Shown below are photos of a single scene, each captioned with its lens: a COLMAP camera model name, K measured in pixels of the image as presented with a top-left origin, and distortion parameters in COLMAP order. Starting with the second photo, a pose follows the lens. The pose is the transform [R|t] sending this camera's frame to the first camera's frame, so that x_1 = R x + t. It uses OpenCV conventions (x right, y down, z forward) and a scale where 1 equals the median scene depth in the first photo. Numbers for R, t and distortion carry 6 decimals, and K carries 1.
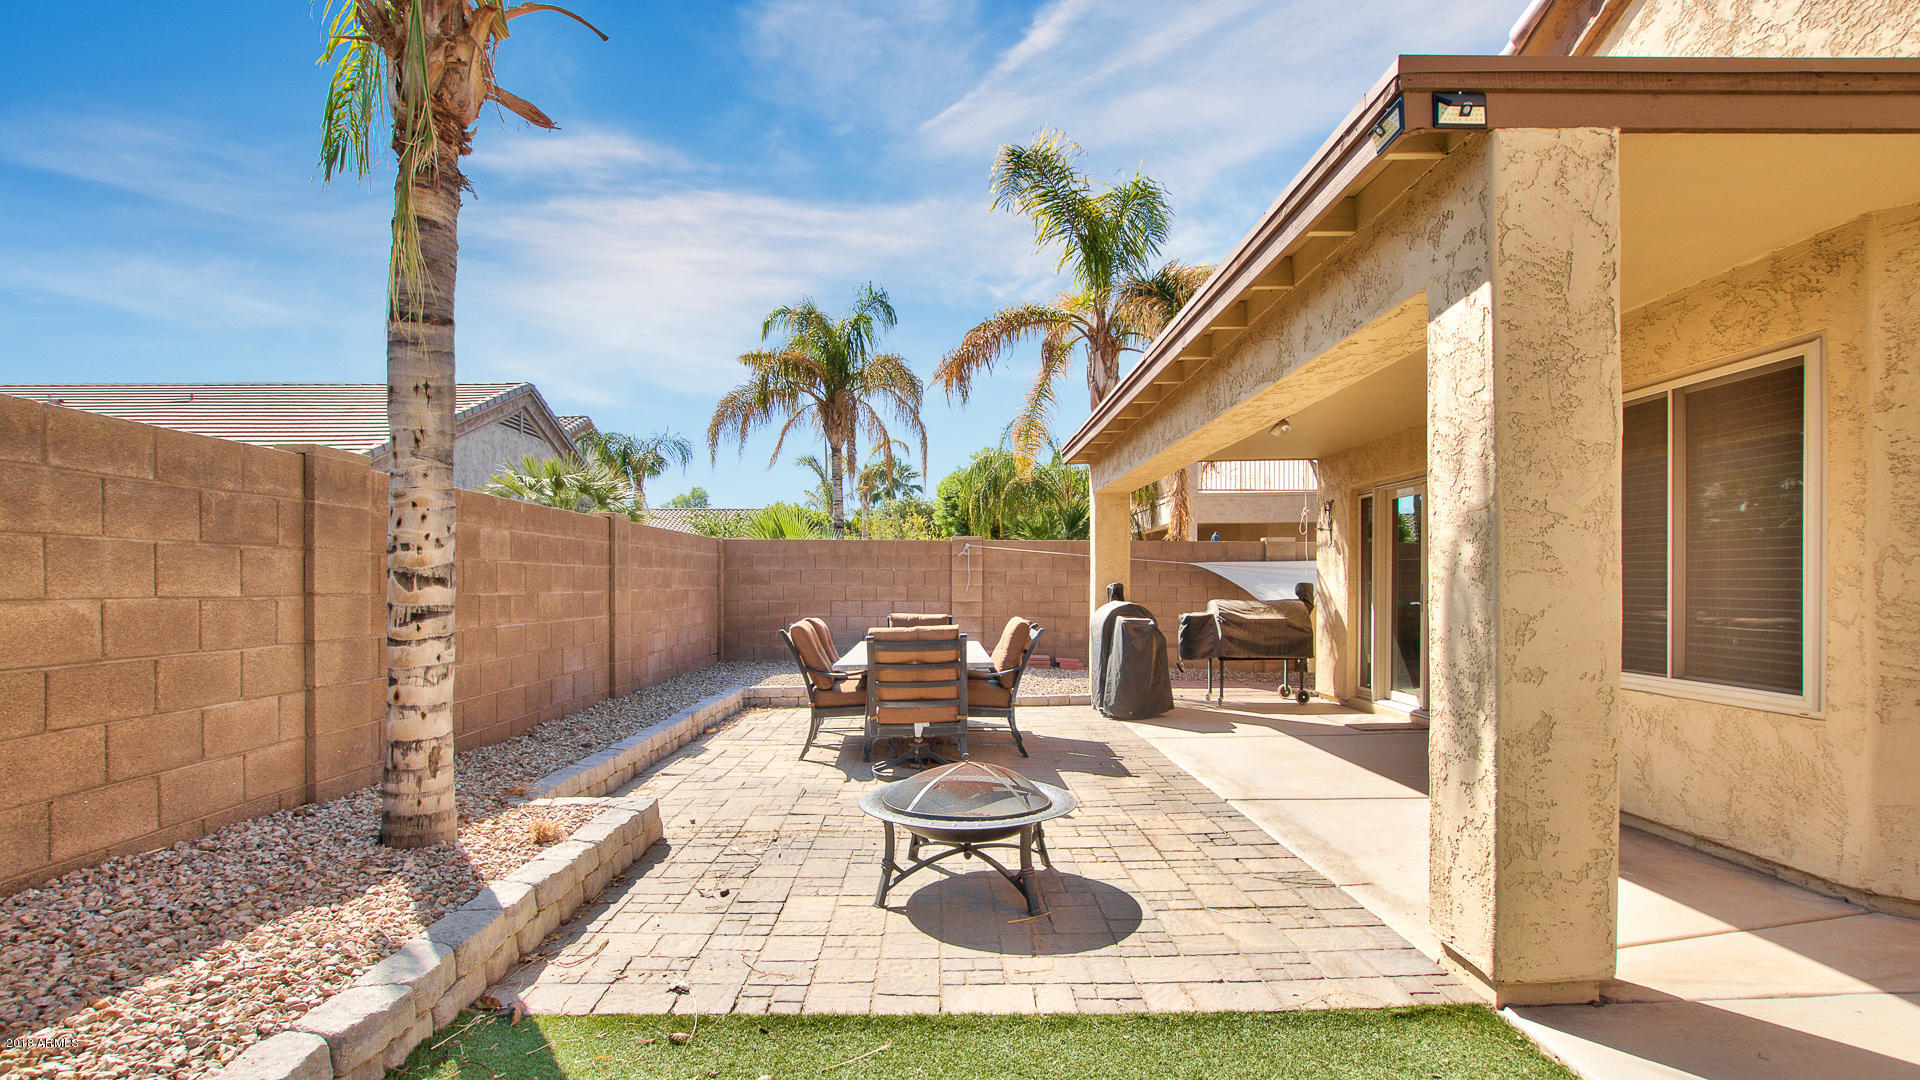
lens RADIAL K [[888.1, 0, 951.6], [0, 888.1, 585.5], [0, 0, 1]] dist [-0.032558, 0.004687]
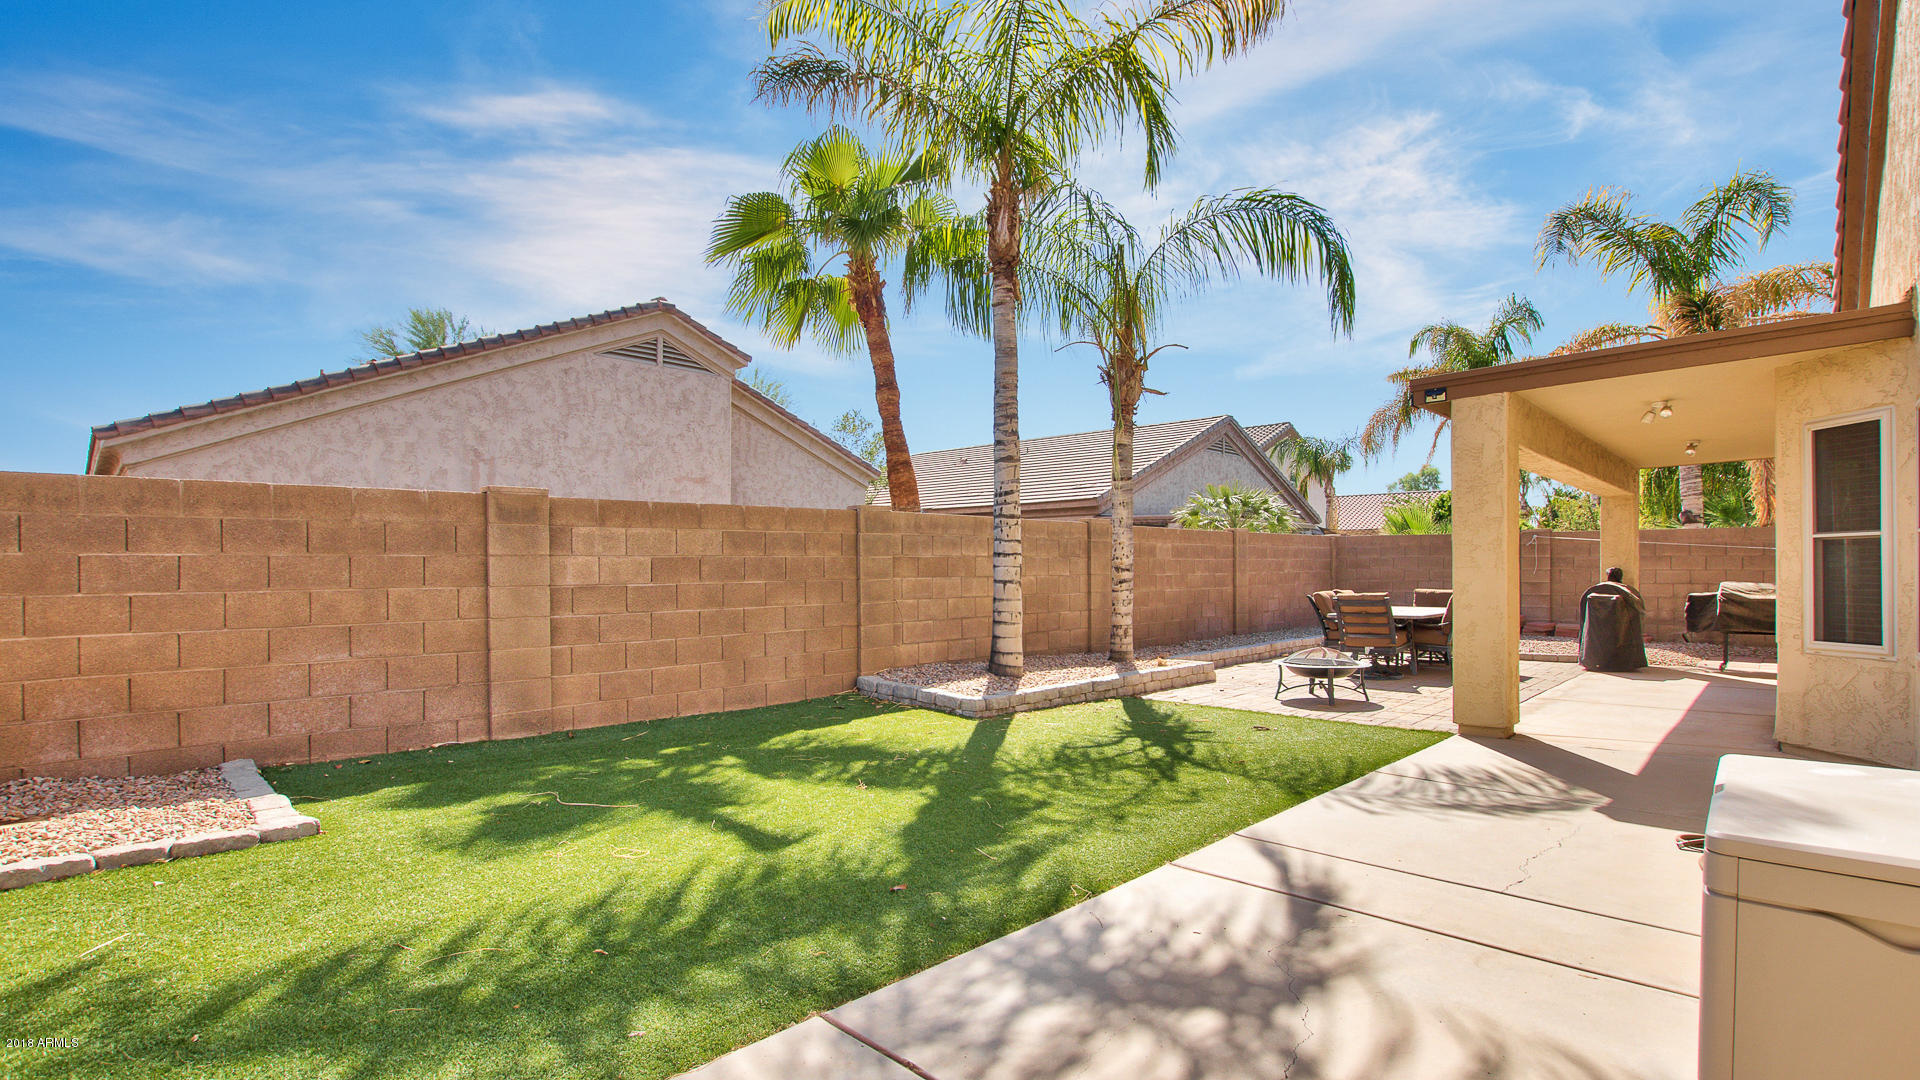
lens RADIAL K [[888.1, 0, 951.6], [0, 888.1, 571.4], [0, 0, 1]] dist [-0.032558, 0.004687]
pose [[0.703856, 0.001809, -0.710341, 0.406749], [0.001769, 0.999989, 0.004300, -0.005188], [0.710341, -0.004283, 0.703845, -0.549512]]
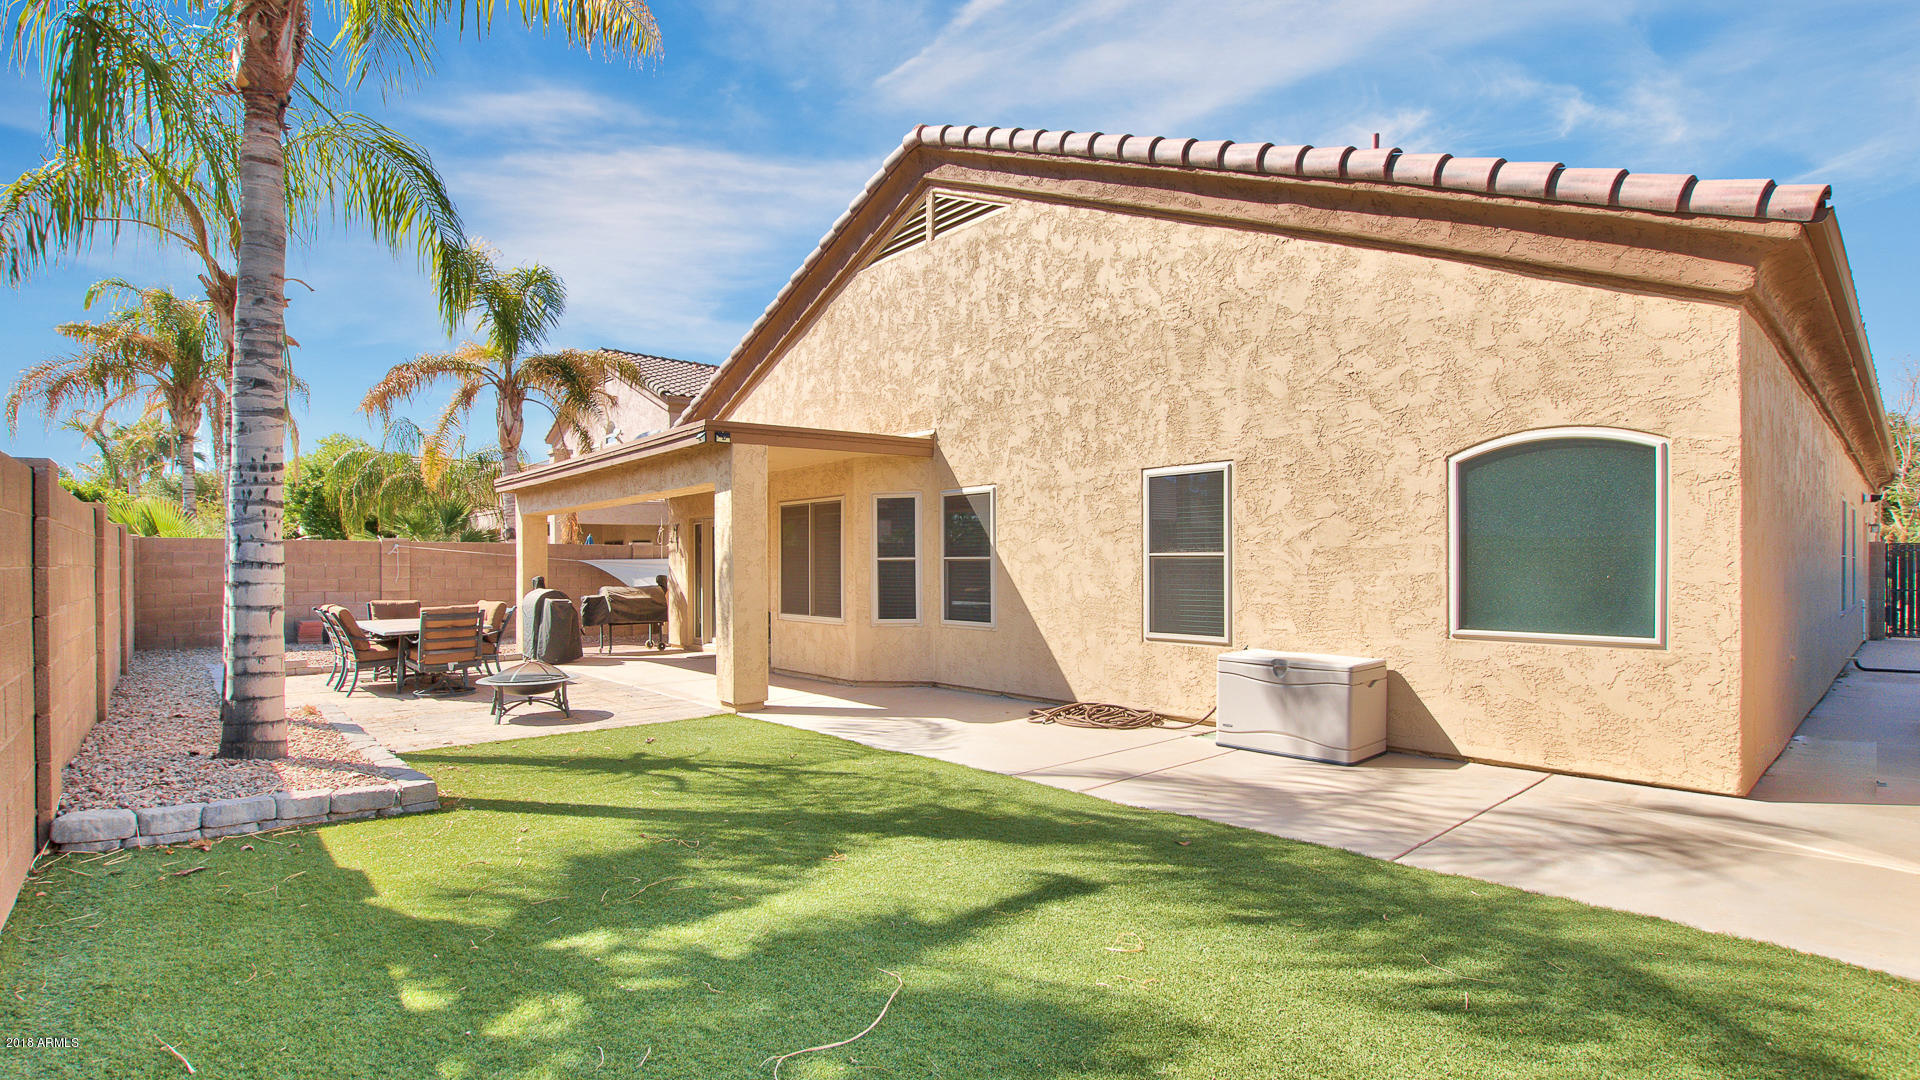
lens RADIAL K [[888.1, 0, 950.9], [0, 888.1, 570.0], [0, 0, 1]] dist [-0.032558, 0.004687]
pose [[0.756772, -0.004731, 0.653662, -0.262161], [0.003798, 0.999989, 0.002840, -0.015579], [-0.653668, 0.000333, 0.756781, -0.576660]]
